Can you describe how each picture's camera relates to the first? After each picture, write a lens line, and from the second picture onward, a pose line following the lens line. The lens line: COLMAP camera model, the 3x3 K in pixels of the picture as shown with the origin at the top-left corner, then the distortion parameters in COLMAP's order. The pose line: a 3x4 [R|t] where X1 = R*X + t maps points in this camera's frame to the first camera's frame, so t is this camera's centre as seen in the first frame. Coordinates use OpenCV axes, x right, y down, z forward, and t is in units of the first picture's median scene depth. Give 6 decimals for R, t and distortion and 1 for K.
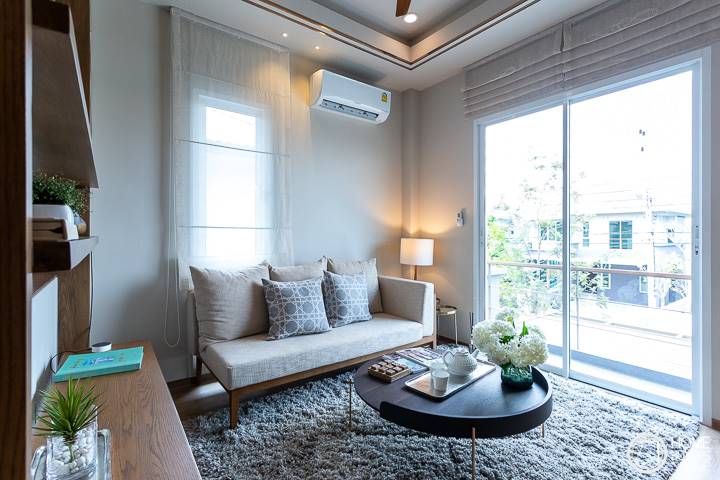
lens RADIAL K [[348.4, 0, 361.4], [0, 348.4, 236.2], [0, 0, 1]] dist [0.015653, 0.000071]
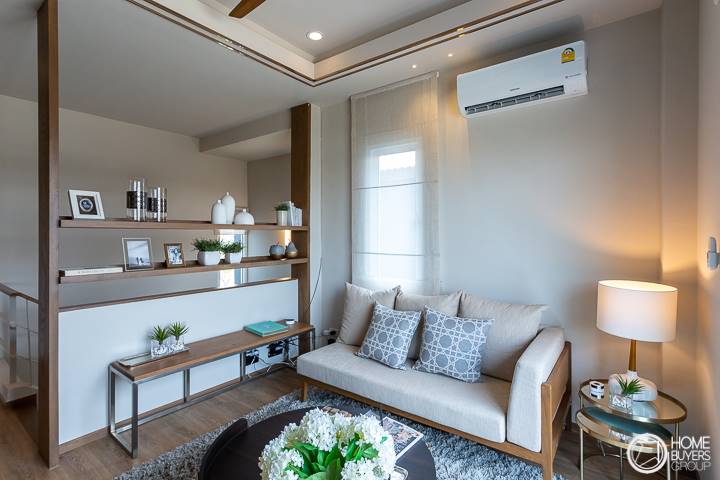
lens RADIAL K [[348.4, 0, 361.5], [0, 348.4, 239.4], [0, 0, 1]] dist [0.015653, 0.000071]
pose [[0.292973, 0.006614, -0.956098, 0.676380], [-0.002899, 0.999978, 0.006029, -0.075679], [0.956116, 0.001006, 0.292986, 0.532549]]
